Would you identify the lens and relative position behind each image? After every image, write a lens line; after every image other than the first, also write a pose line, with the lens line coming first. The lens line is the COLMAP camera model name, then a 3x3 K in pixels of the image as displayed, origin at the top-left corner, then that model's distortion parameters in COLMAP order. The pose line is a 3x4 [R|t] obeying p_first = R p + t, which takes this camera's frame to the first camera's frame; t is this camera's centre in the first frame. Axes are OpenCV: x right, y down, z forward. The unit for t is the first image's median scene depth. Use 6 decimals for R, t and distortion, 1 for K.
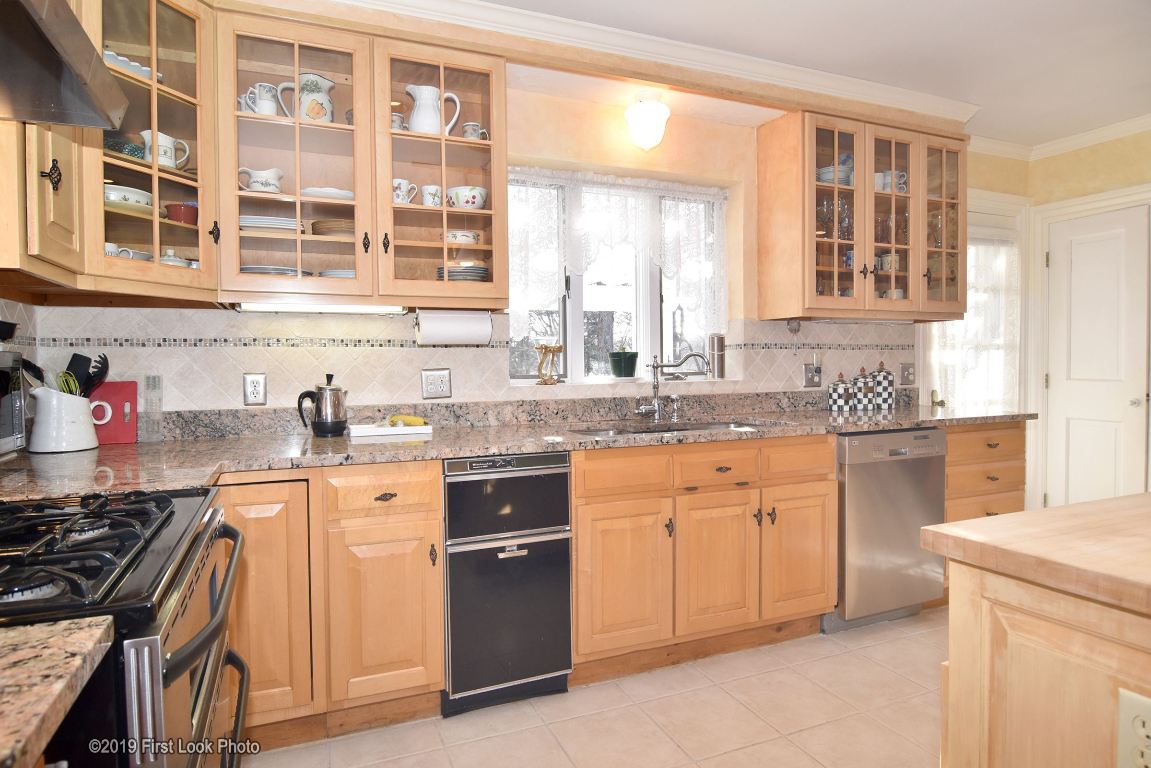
lens RADIAL K [[669.4, 0, 575.5], [0, 669.4, 384.0], [0, 0, 1]] dist [-0.001276, -0.000207]
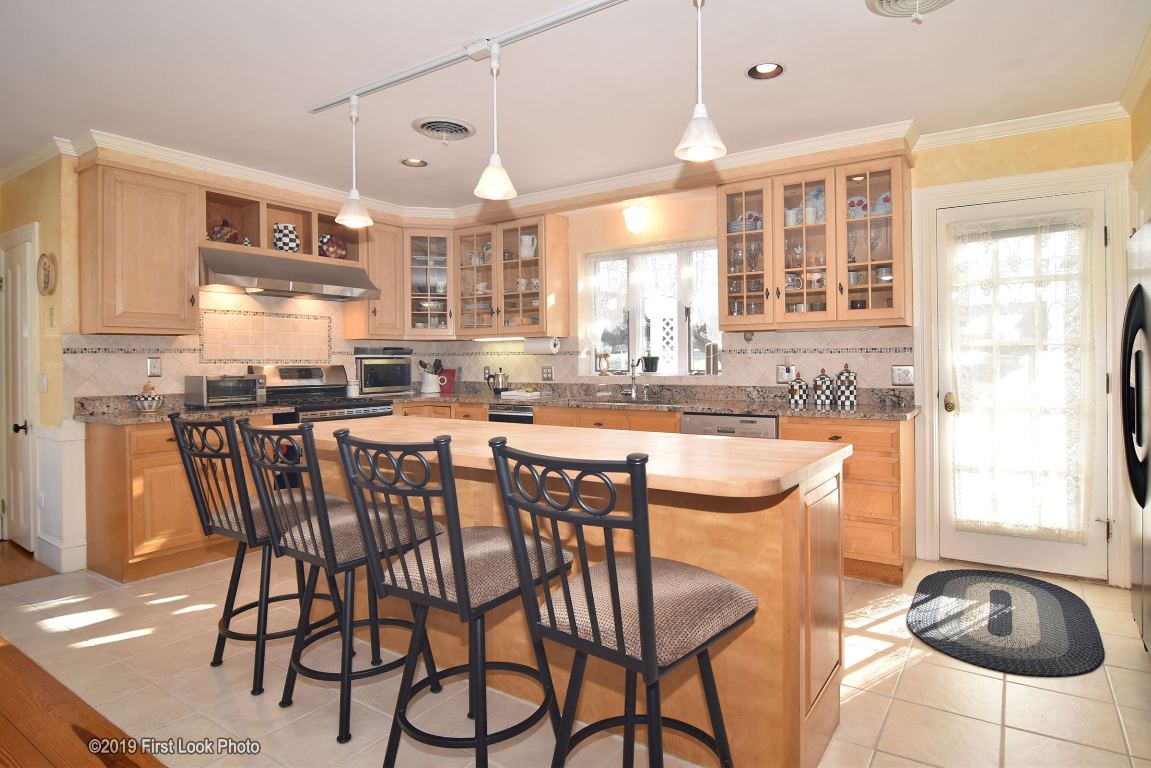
lens RADIAL K [[649.9, 0, 574.6], [0, 649.9, 361.7], [0, 0, 1]] dist [0.000361, 0.000035]
pose [[0.534806, 0.006779, -0.844948, 1.262783], [-0.024657, 0.999667, -0.007587, -0.018581], [0.844615, 0.024892, 0.534795, 0.019344]]
